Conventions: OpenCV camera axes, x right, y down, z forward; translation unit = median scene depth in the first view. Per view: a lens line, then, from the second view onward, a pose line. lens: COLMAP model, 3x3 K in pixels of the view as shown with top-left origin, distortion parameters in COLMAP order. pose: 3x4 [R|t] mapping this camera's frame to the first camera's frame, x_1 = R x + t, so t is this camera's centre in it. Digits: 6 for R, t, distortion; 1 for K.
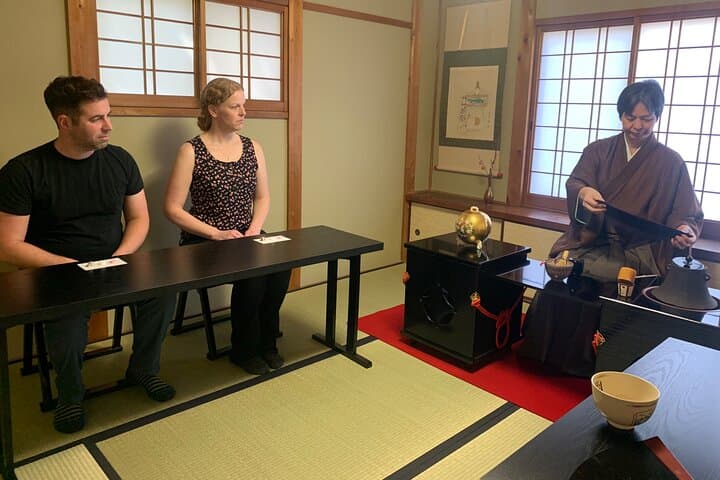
lens RADIAL K [[570.3, 0, 355.4], [0, 570.3, 213.5], [0, 0, 1]] dist [0.022299, -0.024001]
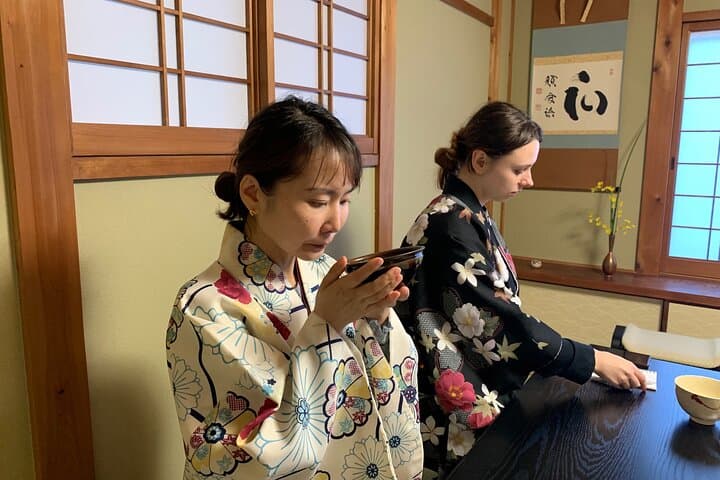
lens RADIAL K [[575.8, 0, 361.5], [0, 575.8, 233.6], [0, 0, 1]] dist [0.049572, -0.024017]
pose [[0.960247, -0.063653, 0.271798, -0.277637], [0.069559, 0.997504, -0.012141, -0.085902], [-0.270347, 0.030564, 0.962278, 0.416963]]
